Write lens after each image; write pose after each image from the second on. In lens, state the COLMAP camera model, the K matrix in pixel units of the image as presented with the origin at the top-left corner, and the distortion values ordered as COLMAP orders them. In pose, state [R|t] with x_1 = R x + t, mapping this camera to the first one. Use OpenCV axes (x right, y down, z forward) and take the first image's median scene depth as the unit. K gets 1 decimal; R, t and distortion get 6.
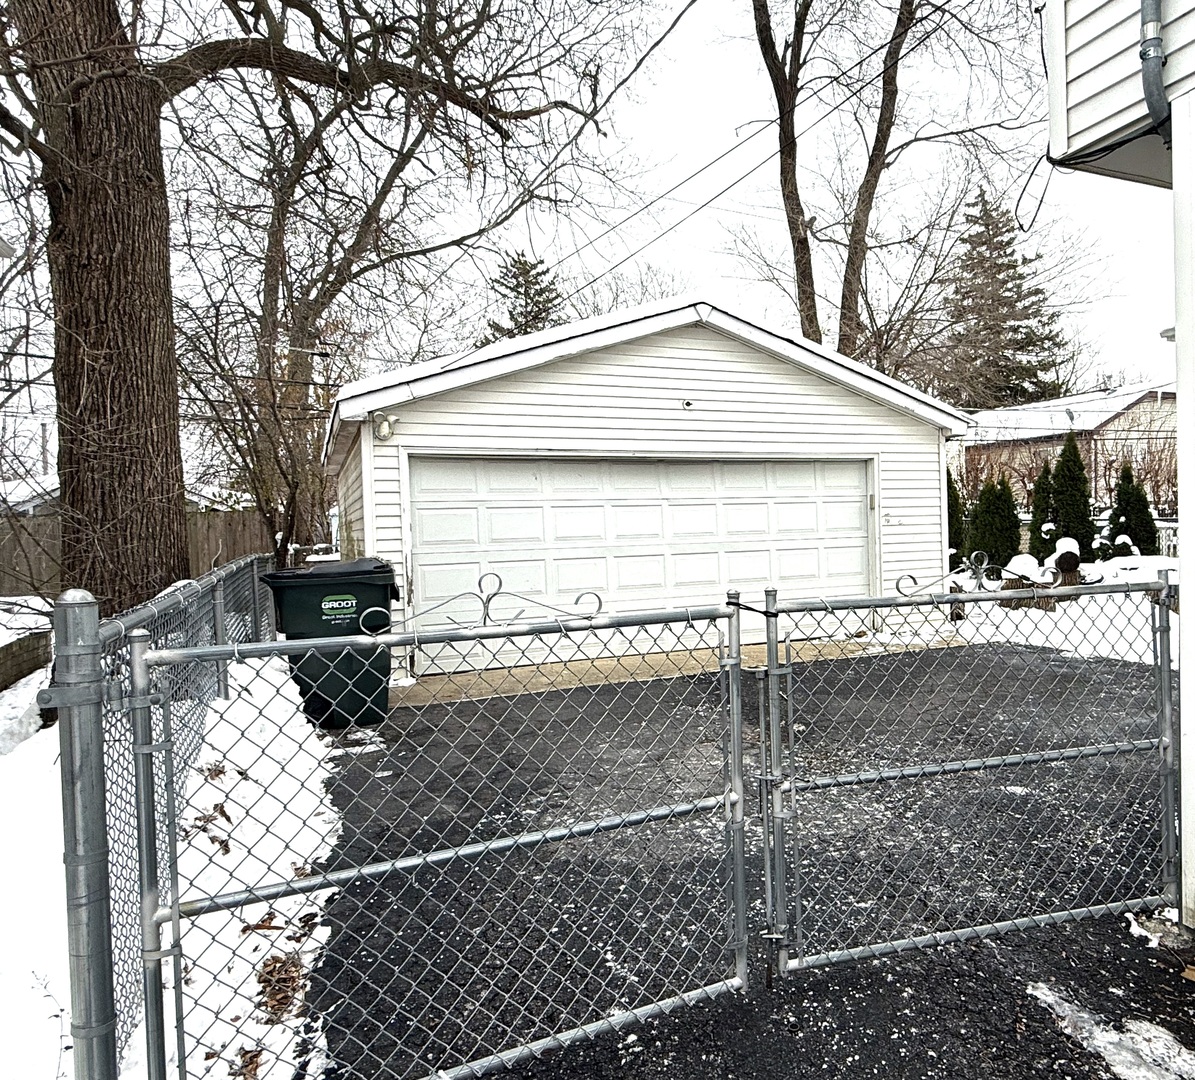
lens RADIAL K [[1034.6, 0, 598.3], [0, 1034.6, 545.4], [0, 0, 1]] dist [-0.009232, -0.005249]
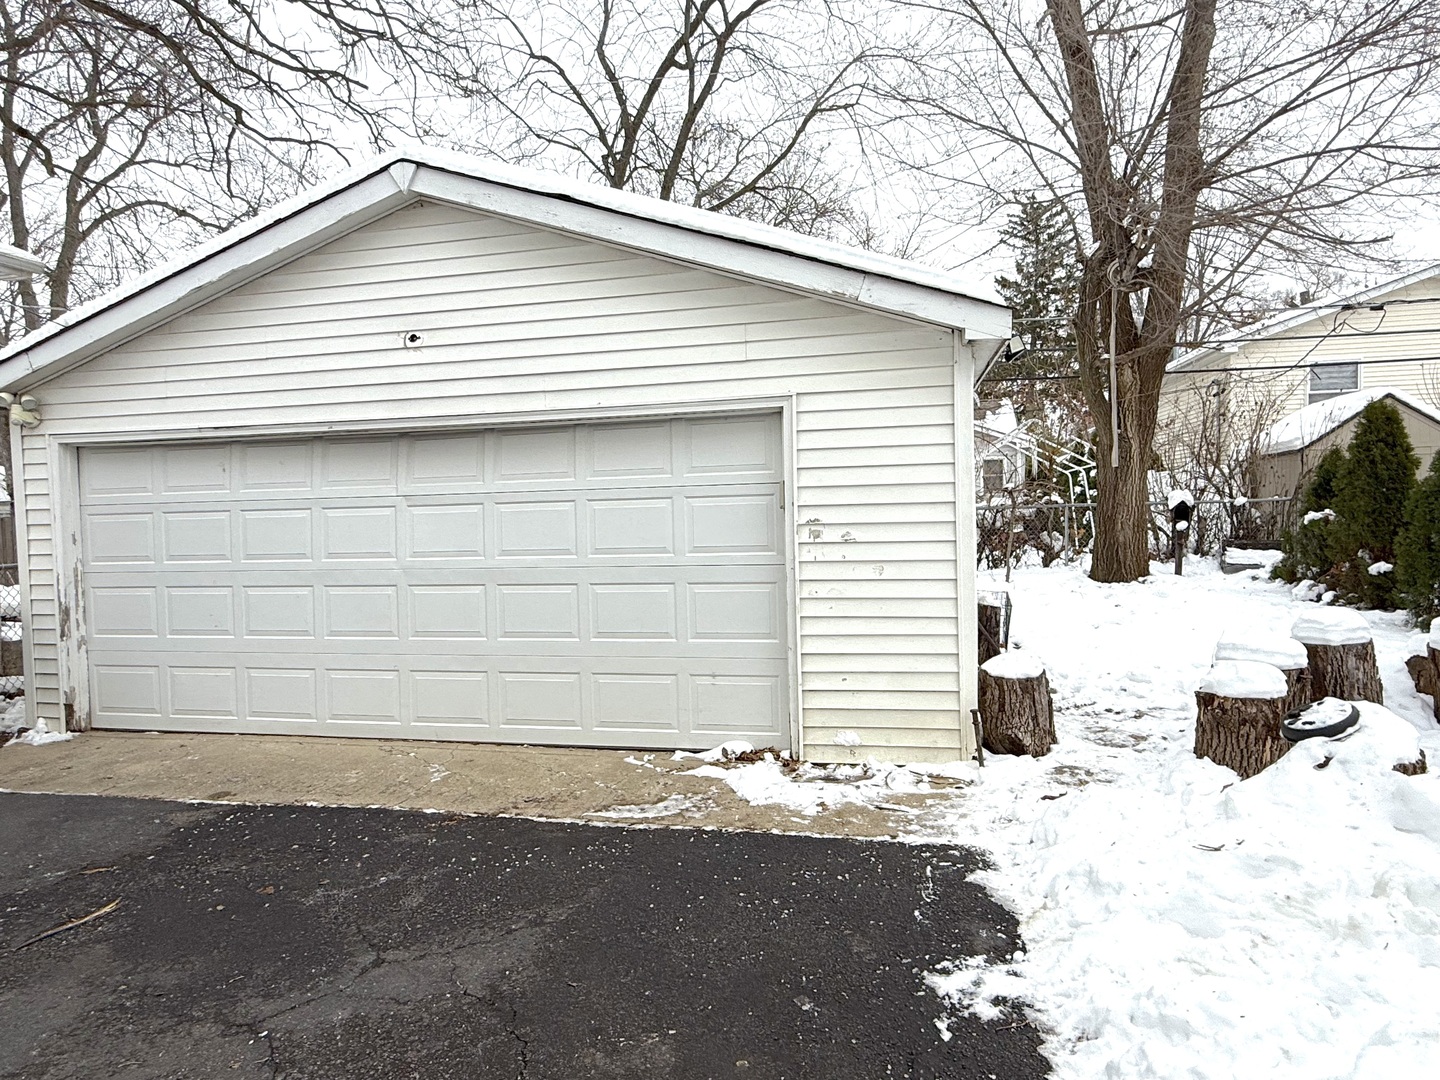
lens RADIAL K [[853.1, 0, 709.0], [0, 853.1, 535.3], [0, 0, 1]] dist [-0.004193, 0.002156]
pose [[0.792190, 0.027580, -0.609651, 0.179525], [-0.003629, 0.999173, 0.040487, -0.014588], [0.610264, -0.029861, 0.791635, 0.240494]]
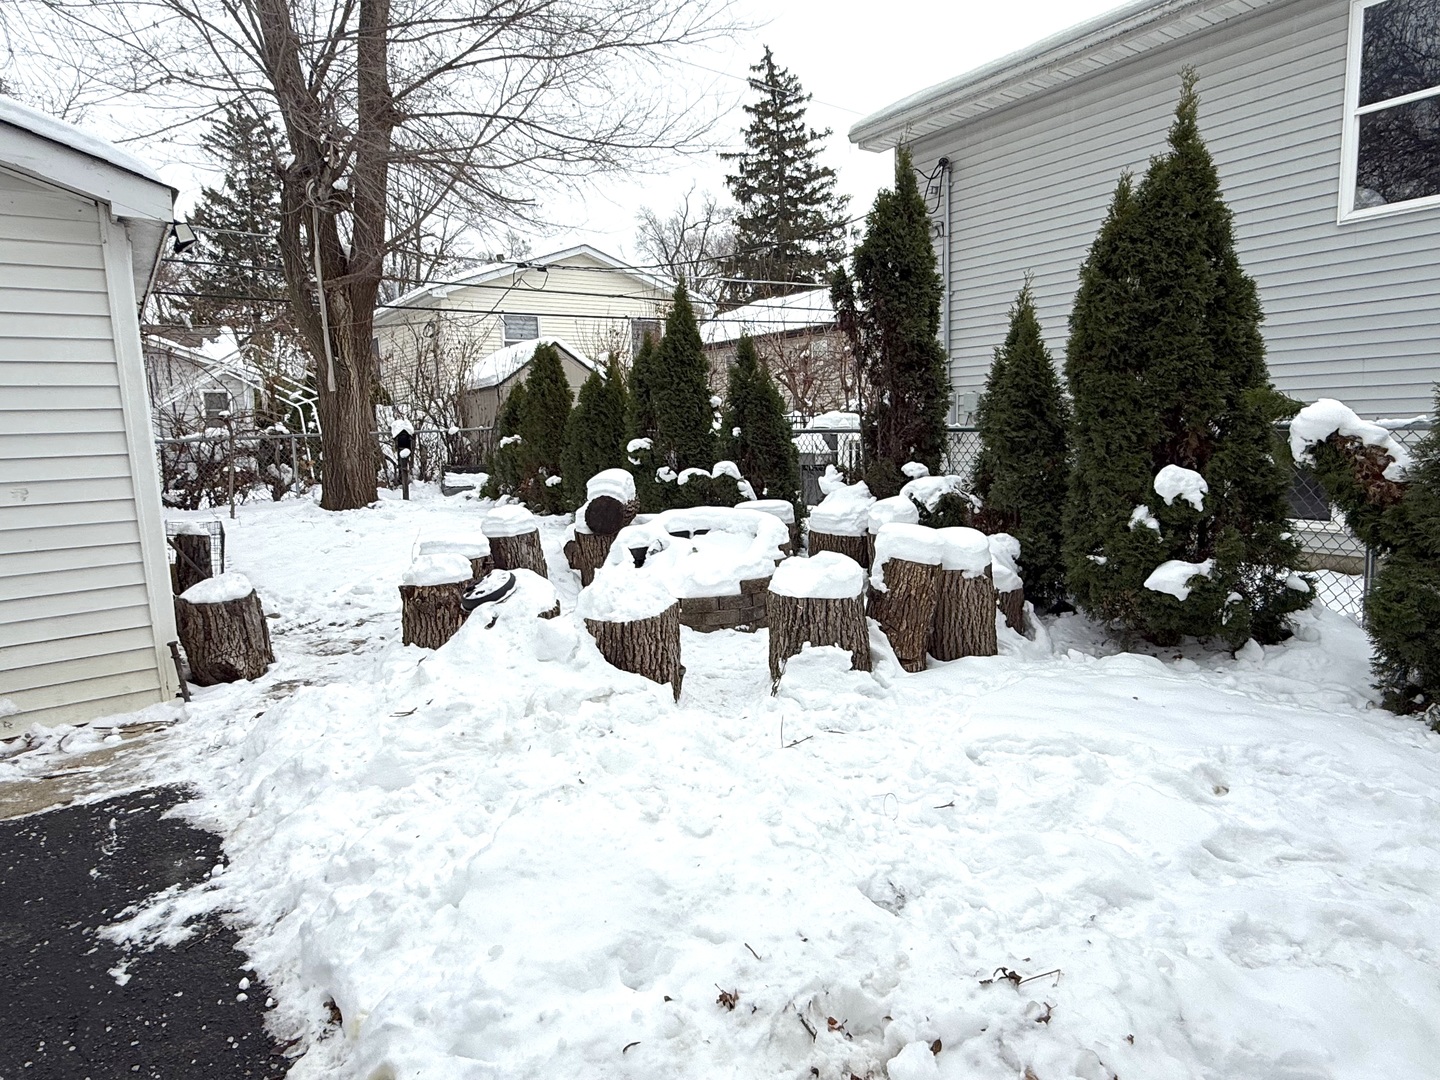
lens RADIAL K [[853.1, 0, 717.0], [0, 853.1, 541.7], [0, 0, 1]] dist [-0.004193, 0.002156]
pose [[0.984145, -0.032546, 0.174352, 0.187028], [0.012374, 0.993224, 0.115557, -0.008896], [-0.176931, -0.111567, 0.977879, 0.241431]]
